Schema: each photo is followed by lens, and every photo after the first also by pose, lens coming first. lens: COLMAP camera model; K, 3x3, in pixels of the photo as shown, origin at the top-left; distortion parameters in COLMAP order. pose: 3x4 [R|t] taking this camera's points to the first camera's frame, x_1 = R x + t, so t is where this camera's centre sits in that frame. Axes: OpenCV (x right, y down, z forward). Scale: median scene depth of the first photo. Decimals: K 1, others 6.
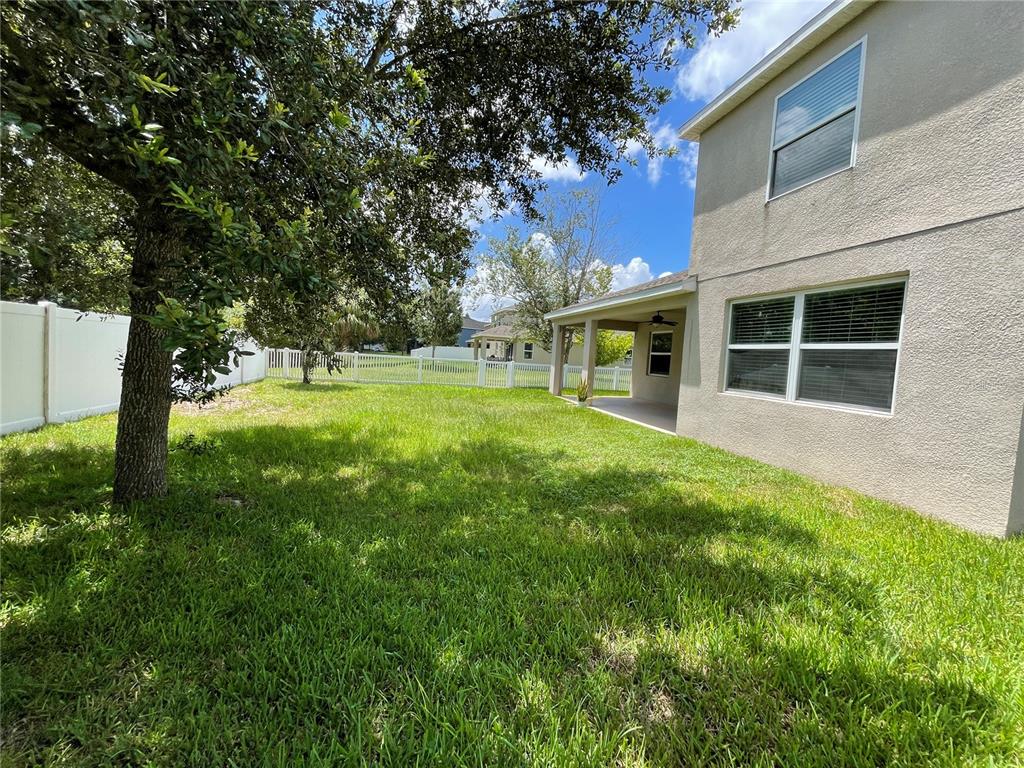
lens RADIAL K [[414.0, 0, 513.0], [0, 414.0, 380.1], [0, 0, 1]] dist [-0.000309, -0.000570]
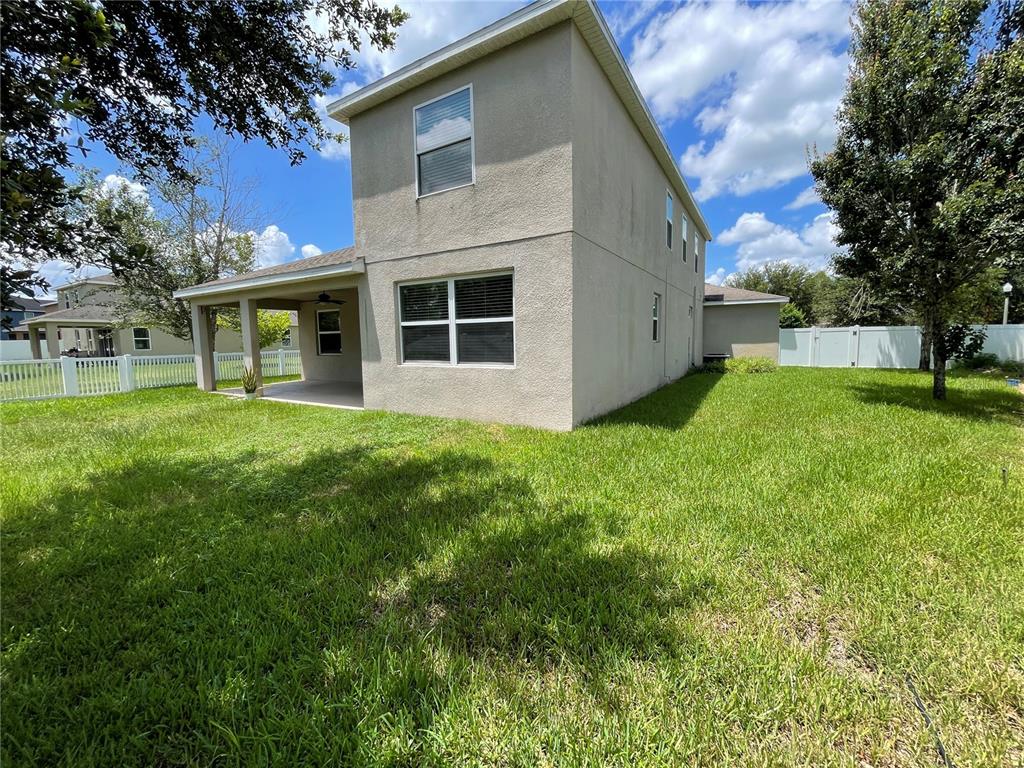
lens RADIAL K [[414.0, 0, 512.6], [0, 414.0, 381.7], [0, 0, 1]] dist [-0.000309, -0.000570]
pose [[0.706949, -0.144753, 0.692293, -0.106552], [0.102112, 0.989466, 0.102616, -0.013636], [-0.699854, -0.001853, 0.714283, -0.035969]]
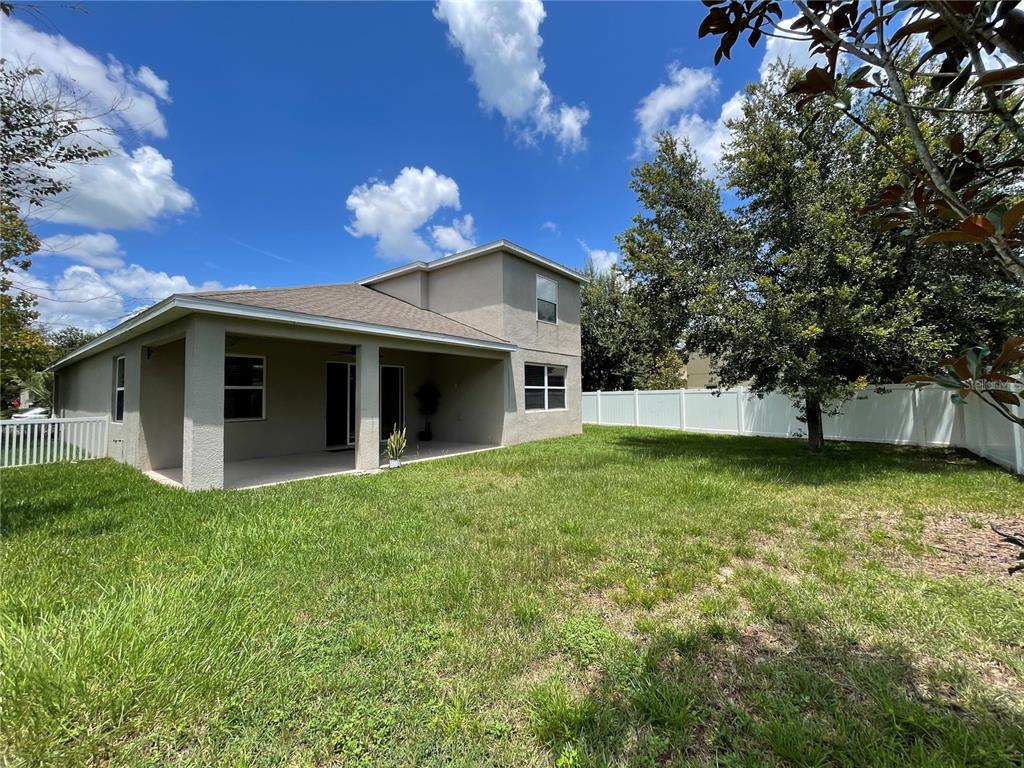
lens RADIAL K [[414.0, 0, 511.9], [0, 414.0, 381.3], [0, 0, 1]] dist [-0.000309, -0.000570]
pose [[-0.618297, -0.005446, 0.785926, -1.309485], [0.040221, 0.998446, 0.038560, -0.266473], [-0.784915, 0.055452, -0.617117, 3.211047]]
